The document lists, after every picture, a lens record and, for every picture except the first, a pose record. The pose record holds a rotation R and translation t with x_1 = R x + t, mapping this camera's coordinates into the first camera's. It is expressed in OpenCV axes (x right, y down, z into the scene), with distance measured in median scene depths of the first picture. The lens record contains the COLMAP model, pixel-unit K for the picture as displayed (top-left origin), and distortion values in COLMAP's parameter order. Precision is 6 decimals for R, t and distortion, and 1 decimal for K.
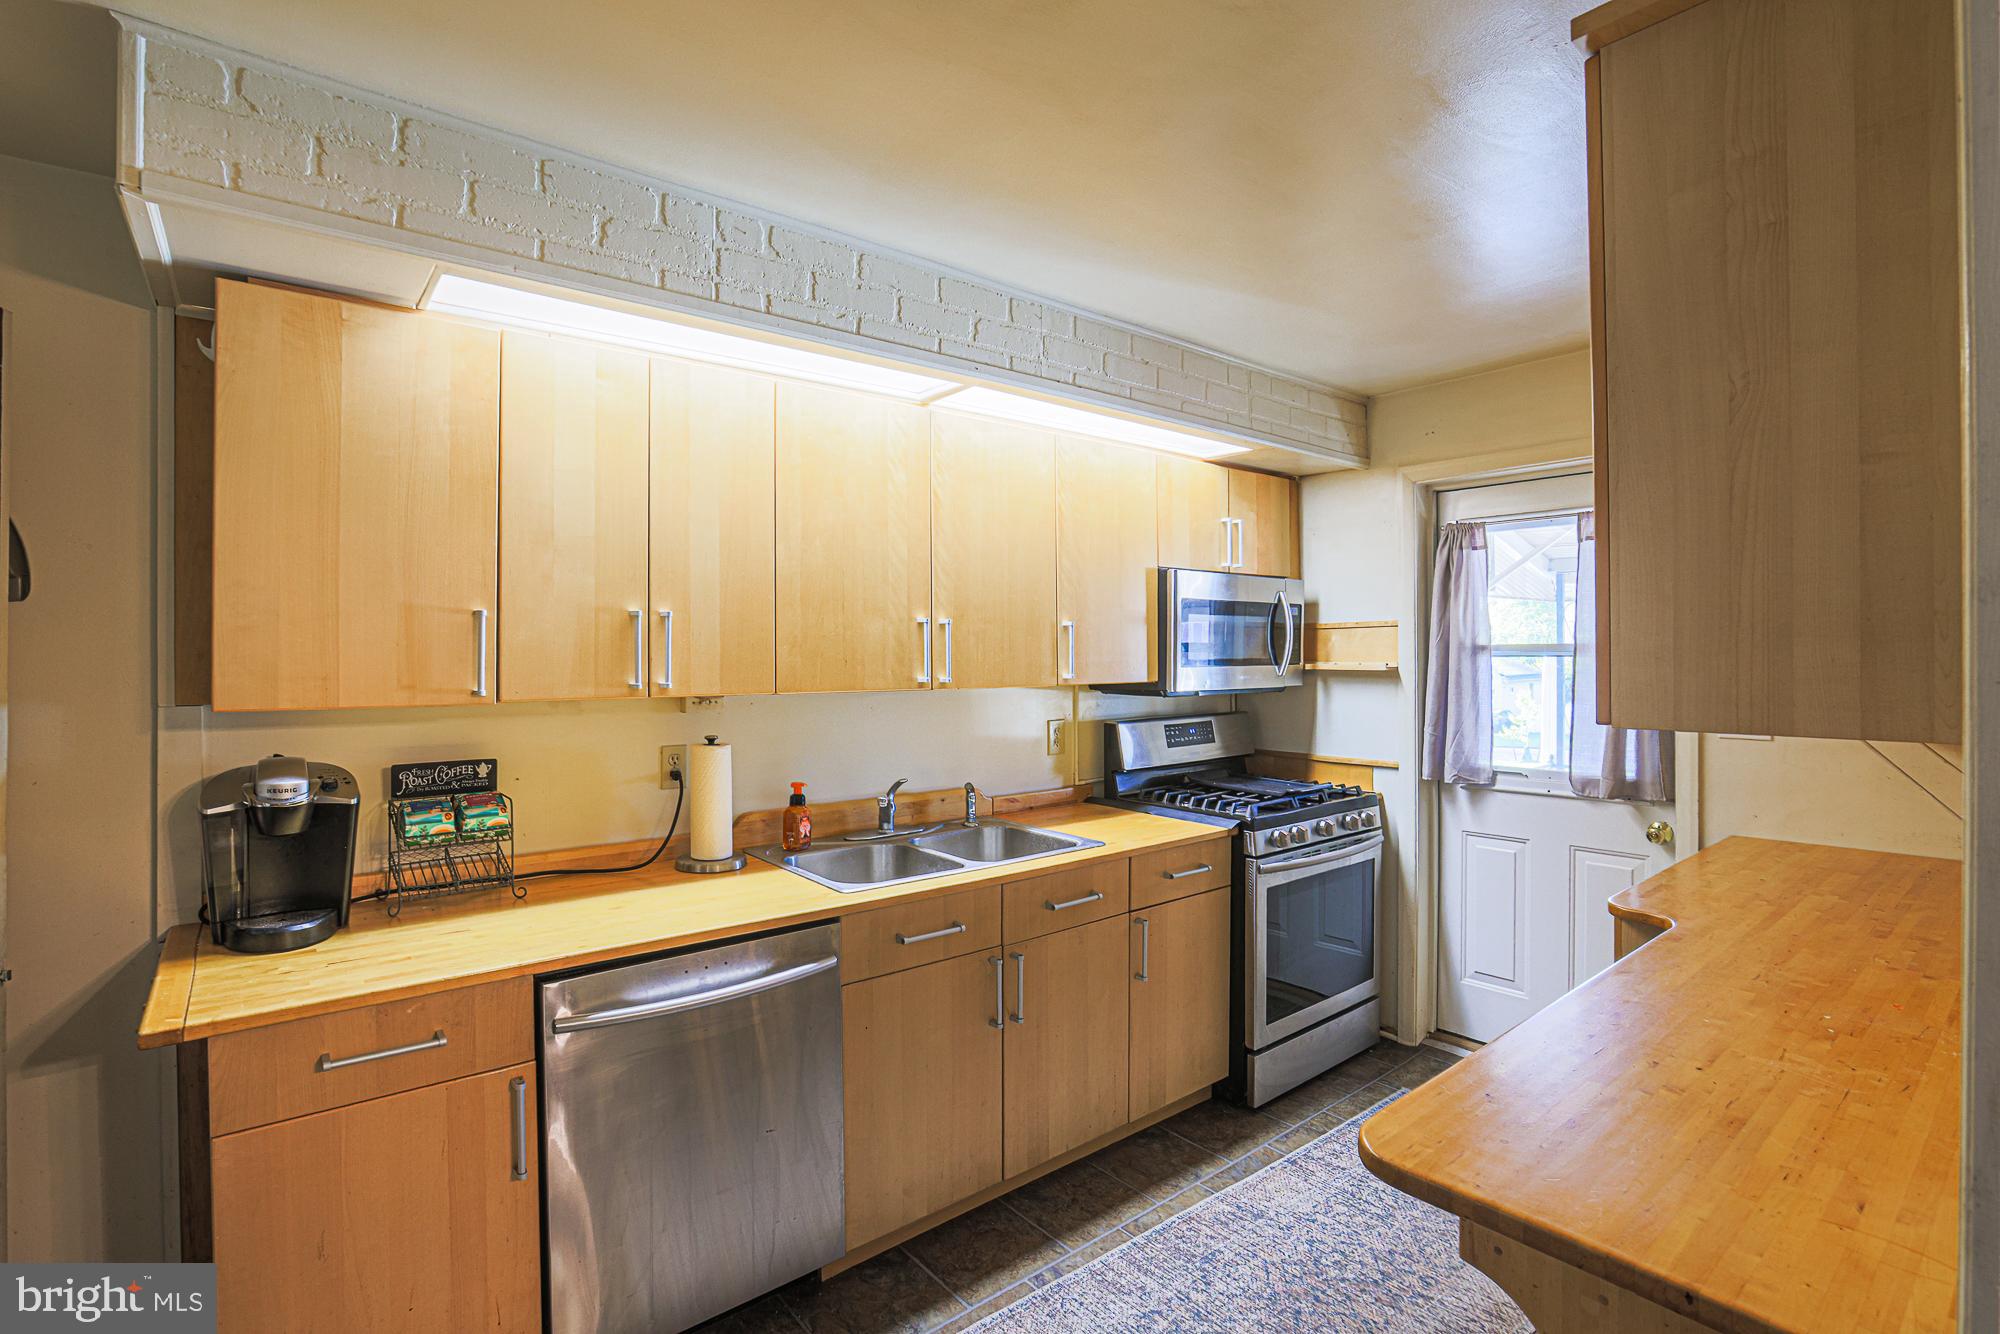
lens RADIAL K [[969.9, 0, 998.9], [0, 969.9, 649.4], [0, 0, 1]] dist [-0.048696, 0.015524]
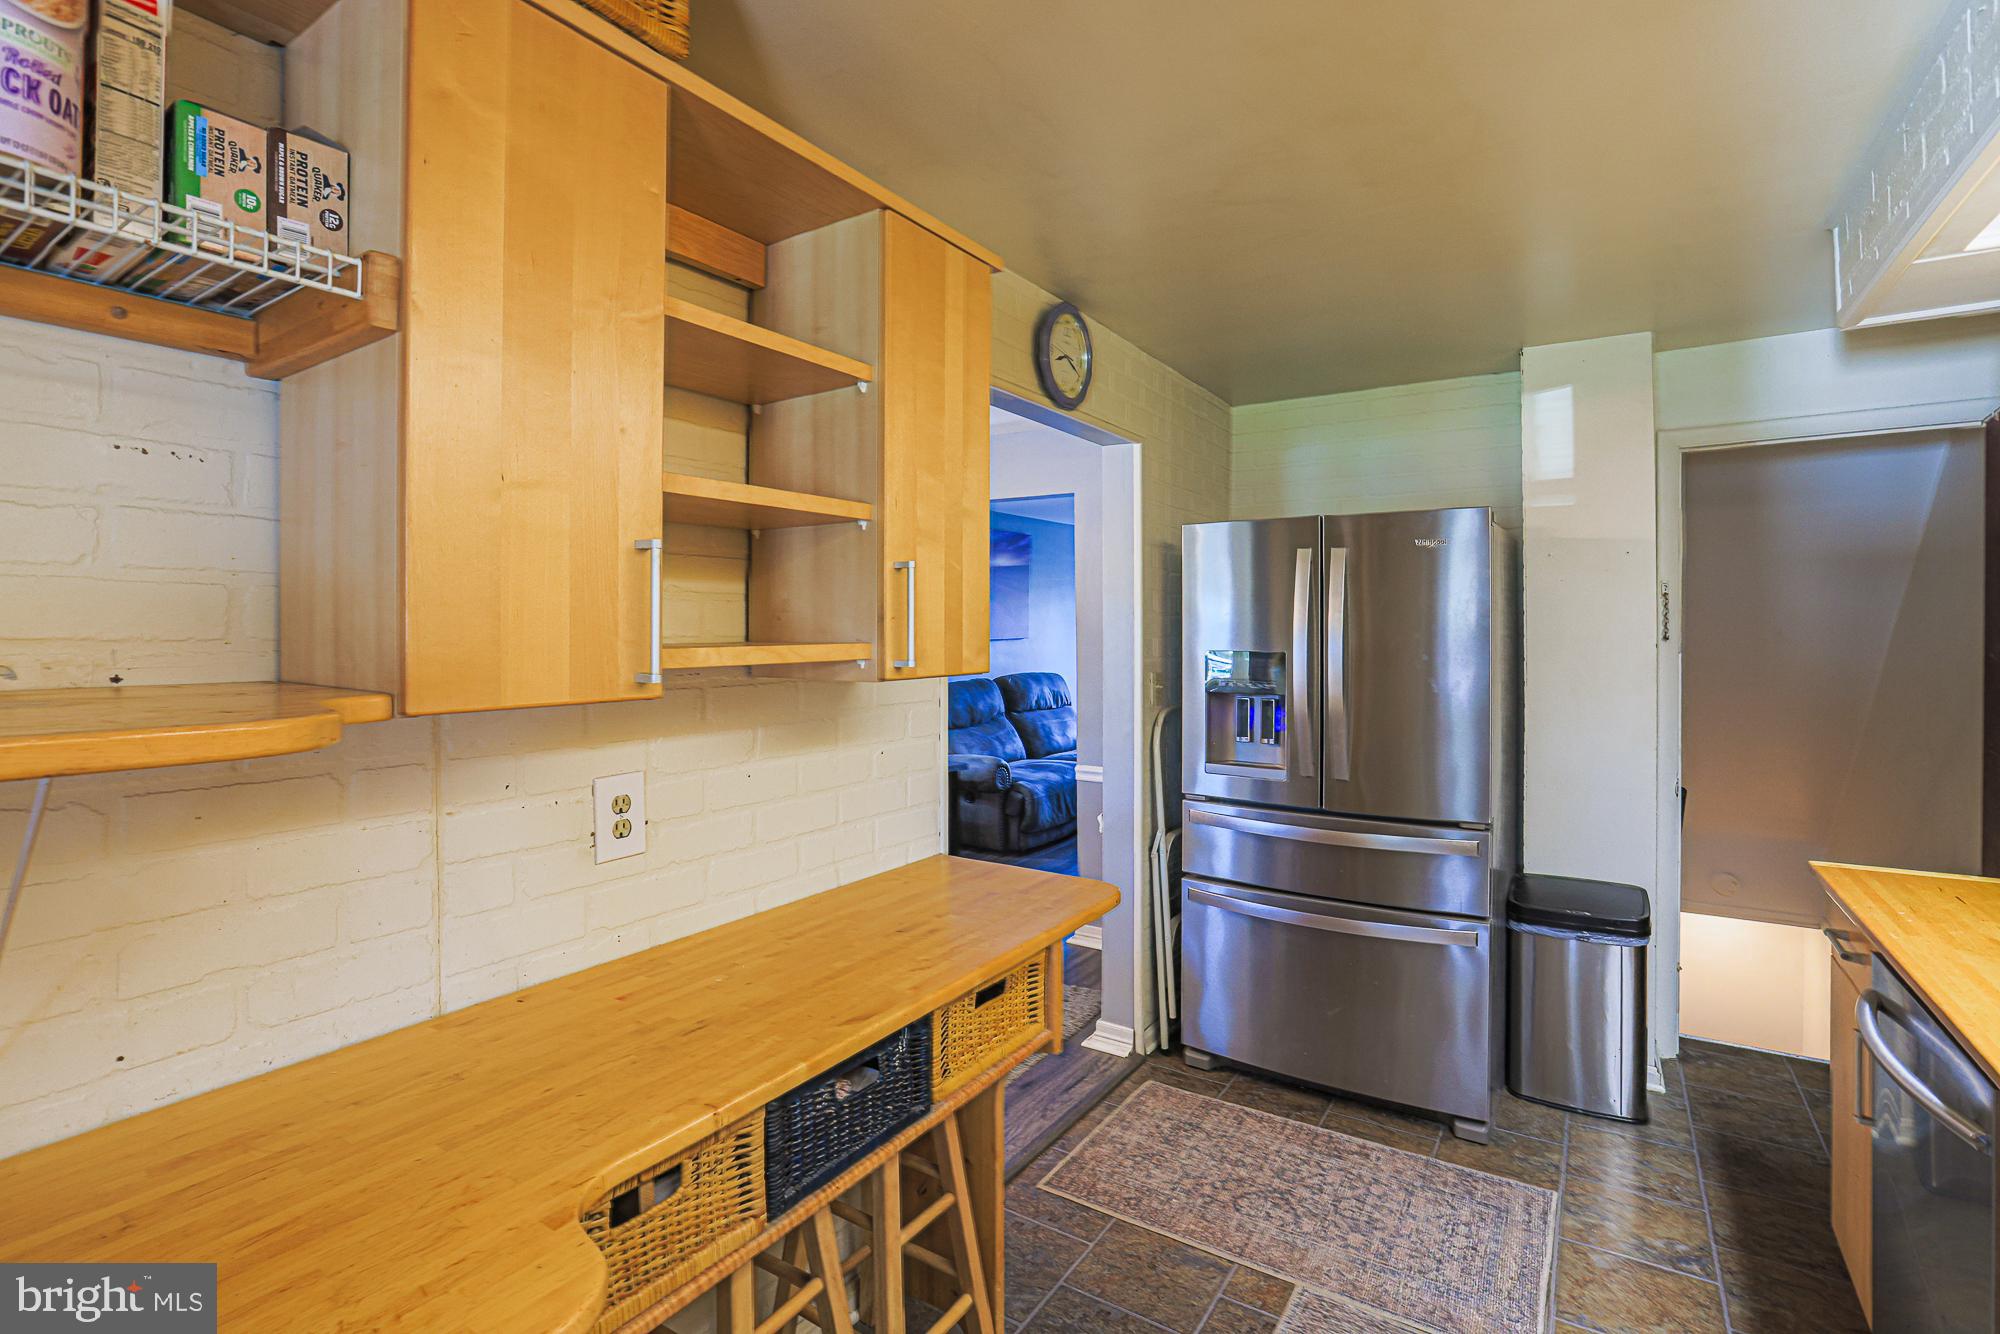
lens RADIAL K [[951.1, 0, 1000.4], [0, 951.1, 628.3], [0, 0, 1]] dist [-0.051241, 0.026224]
pose [[-0.948766, 0.003791, -0.315958, 0.385704], [0.003795, 0.999993, 0.000604, 0.002622], [0.315958, -0.000626, -0.948773, 0.906254]]
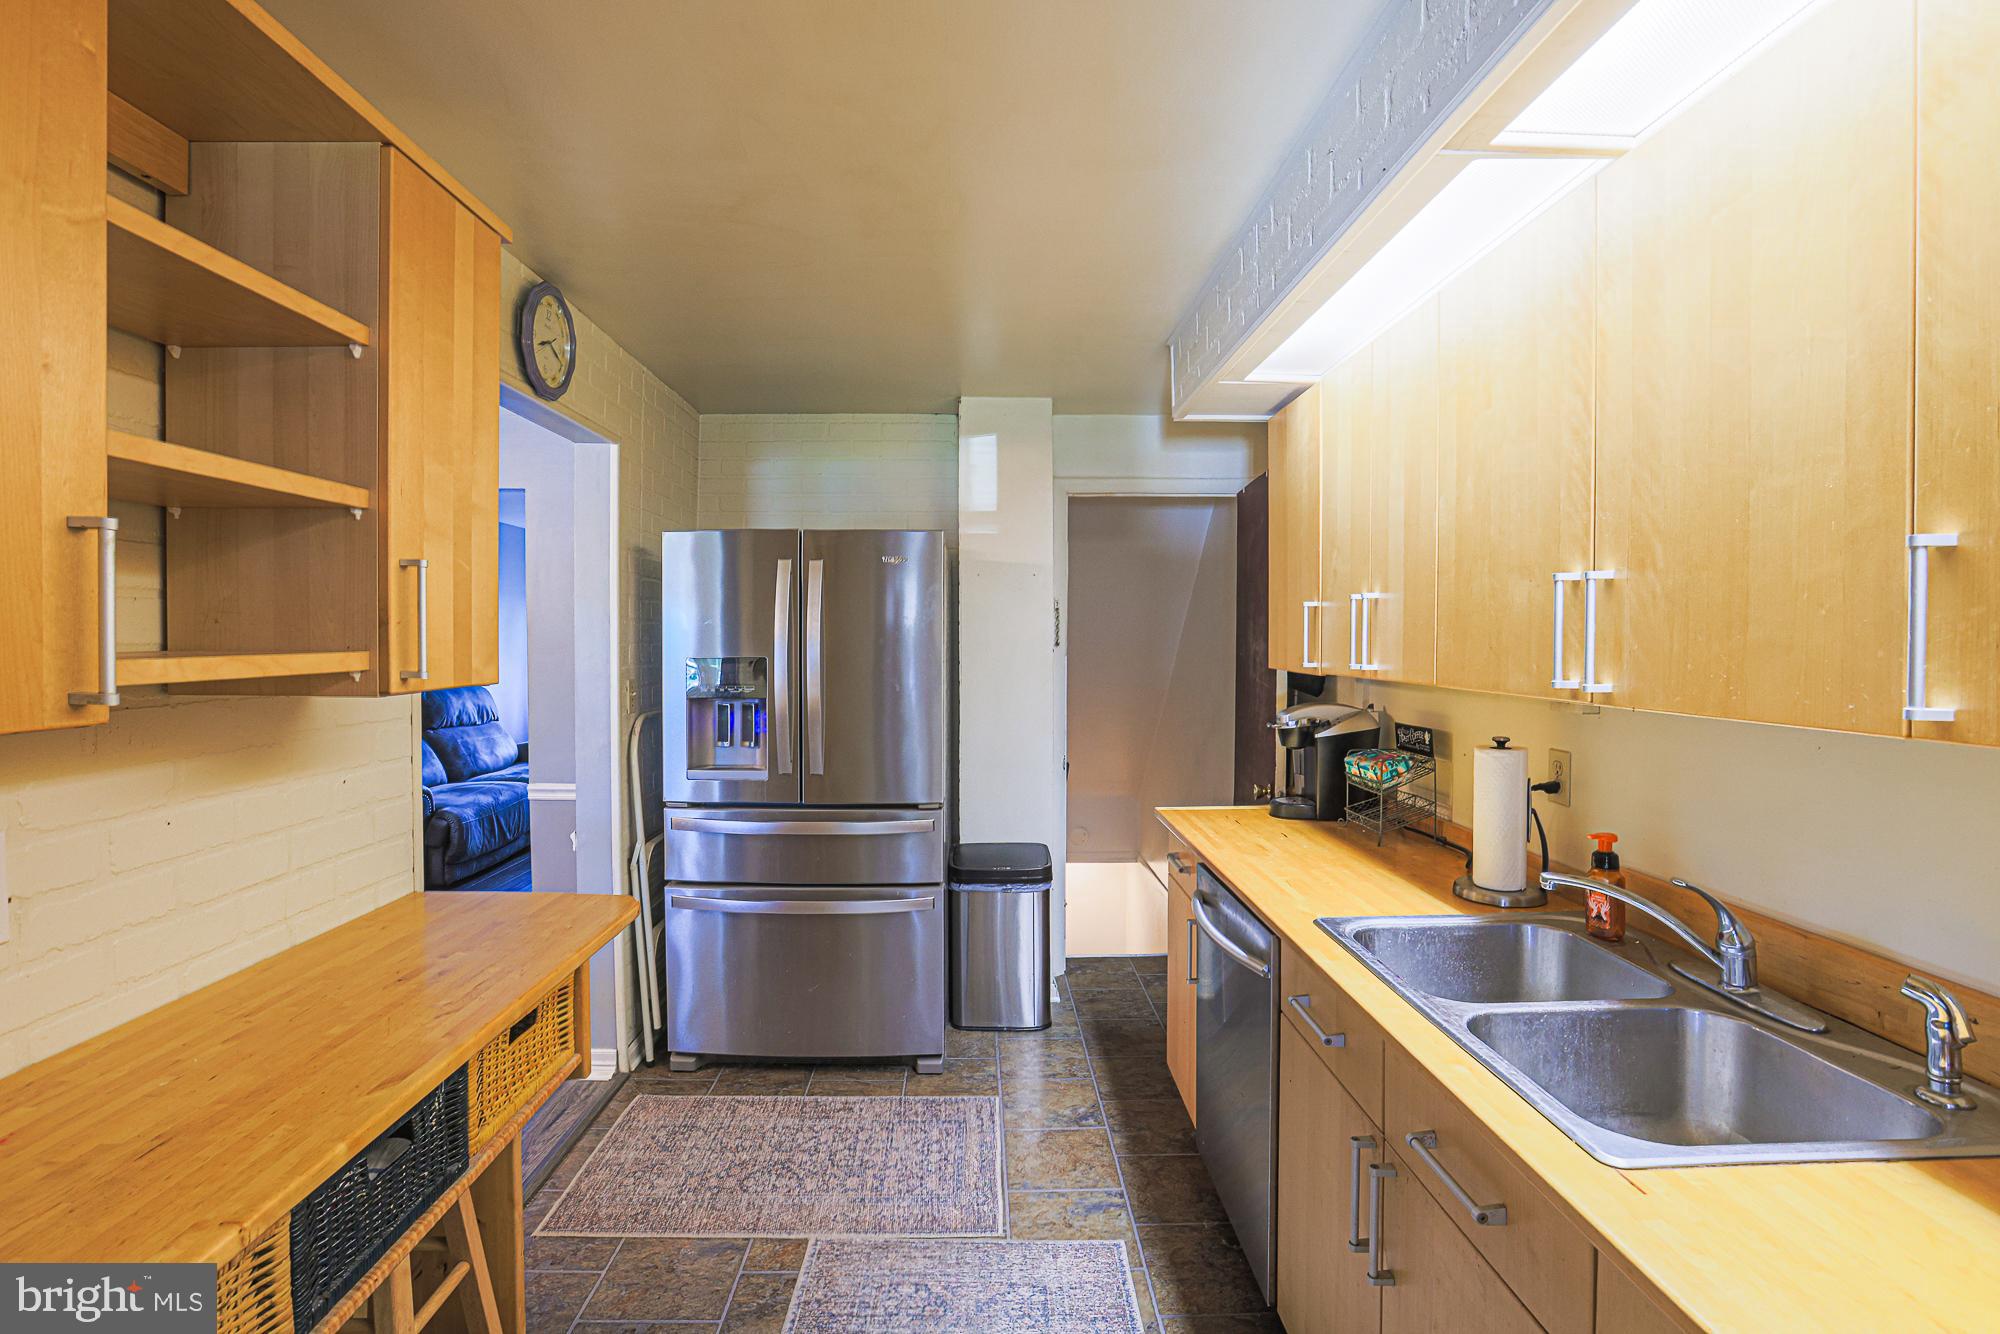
lens RADIAL K [[943.4, 0, 997.1], [0, 943.4, 652.5], [0, 0, 1]] dist [-0.034588, 0.015014]
pose [[-0.606557, 0.015857, -0.794882, 0.453333], [-0.000836, 0.999788, 0.020583, 0.002064], [0.795040, 0.013149, -0.606415, 0.892858]]
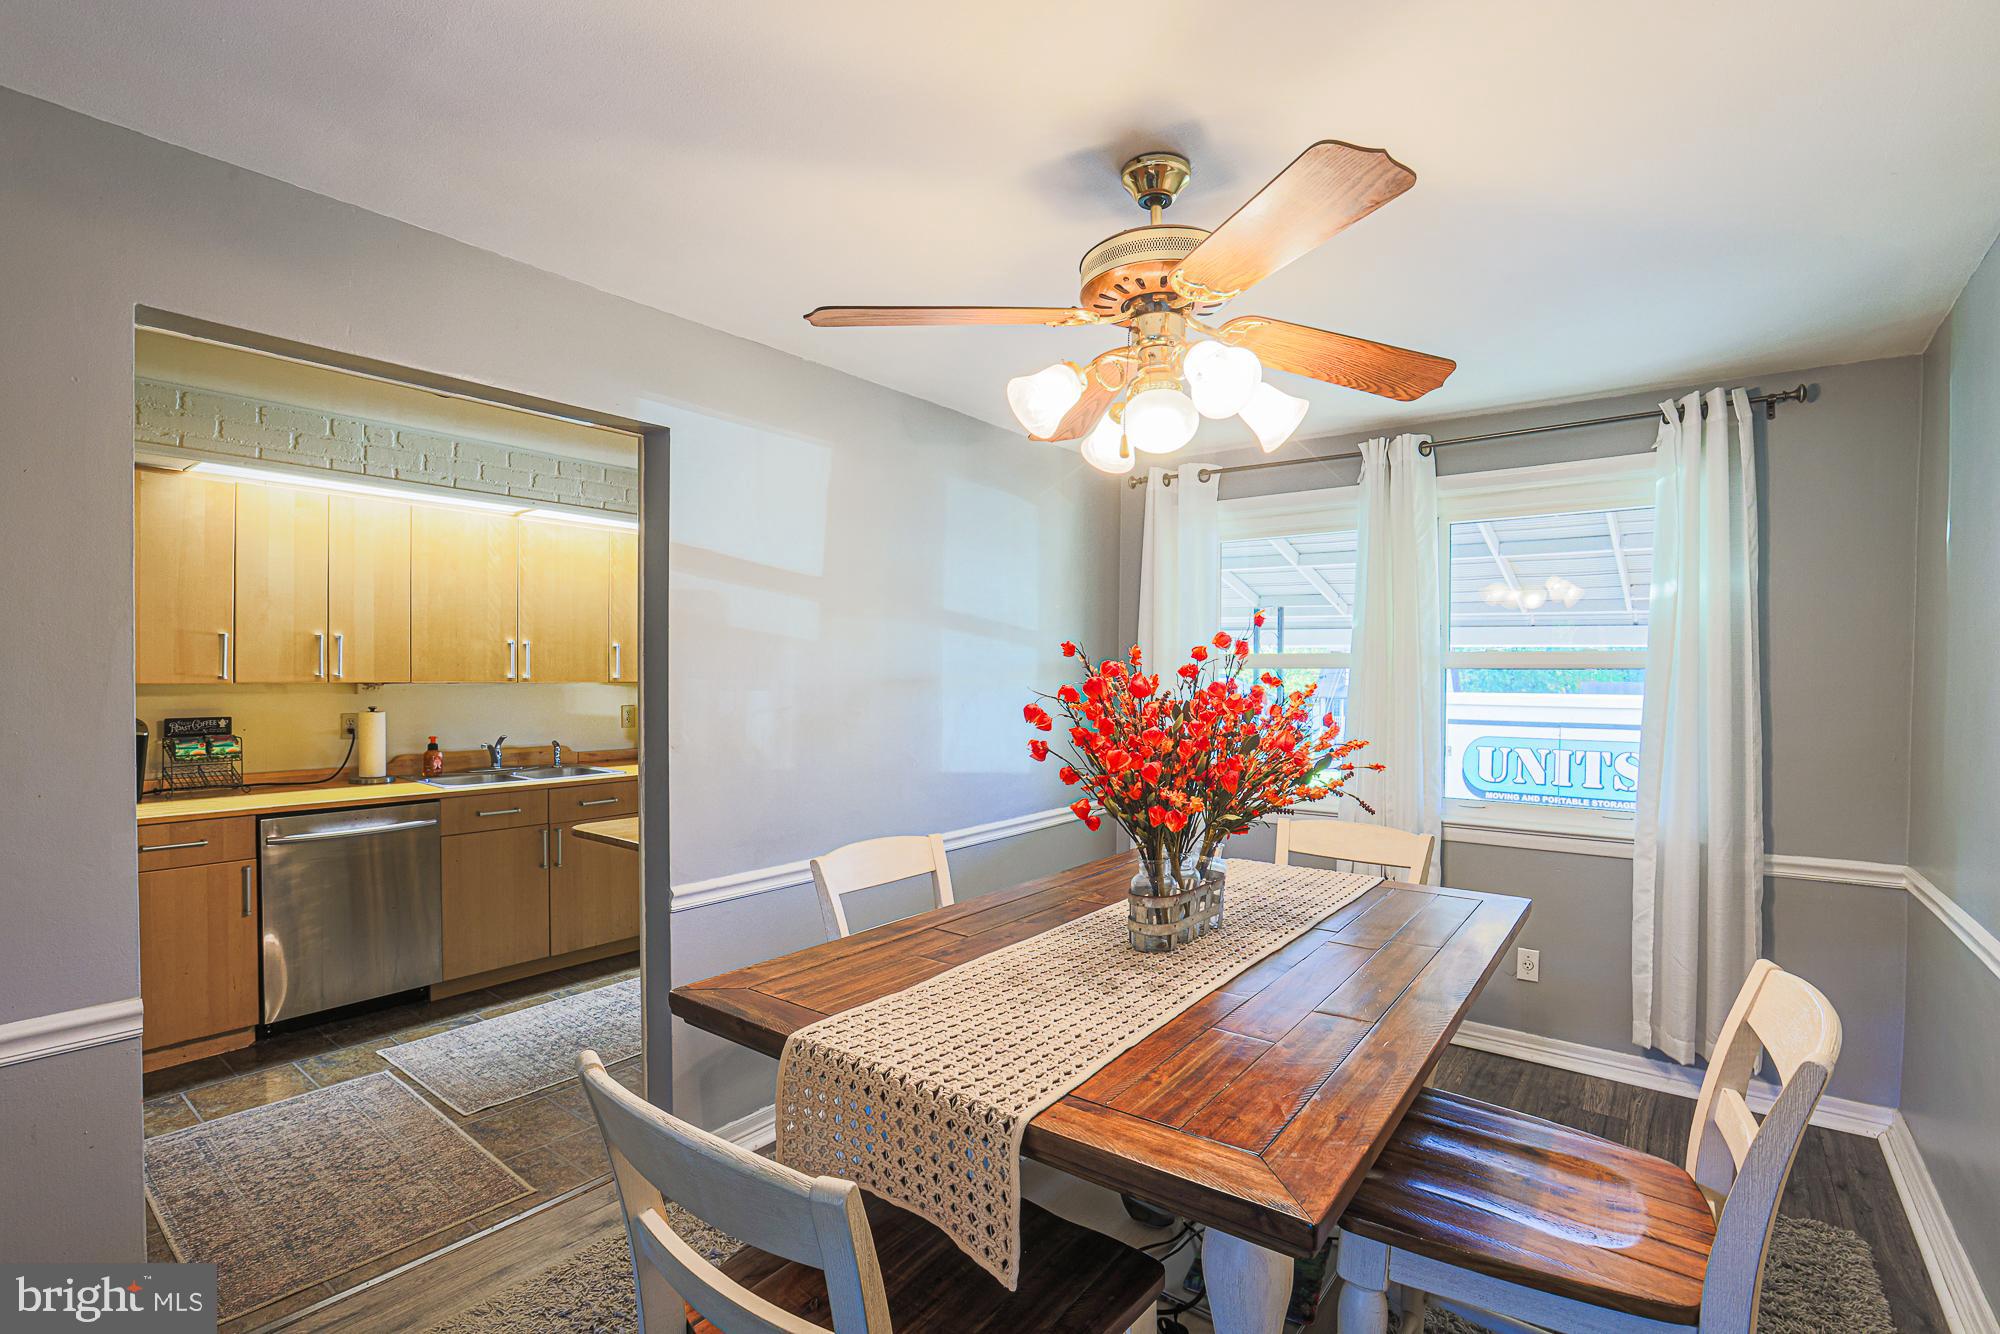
lens RADIAL K [[923.2, 0, 1003.4], [0, 923.2, 683.0], [0, 0, 1]] dist [-0.045432, 0.011724]
pose [[0.969724, 0.006373, 0.244122, 0.321891], [-0.009788, 0.999870, 0.012781, 0.011618], [-0.244009, -0.014784, 0.969660, -0.679354]]
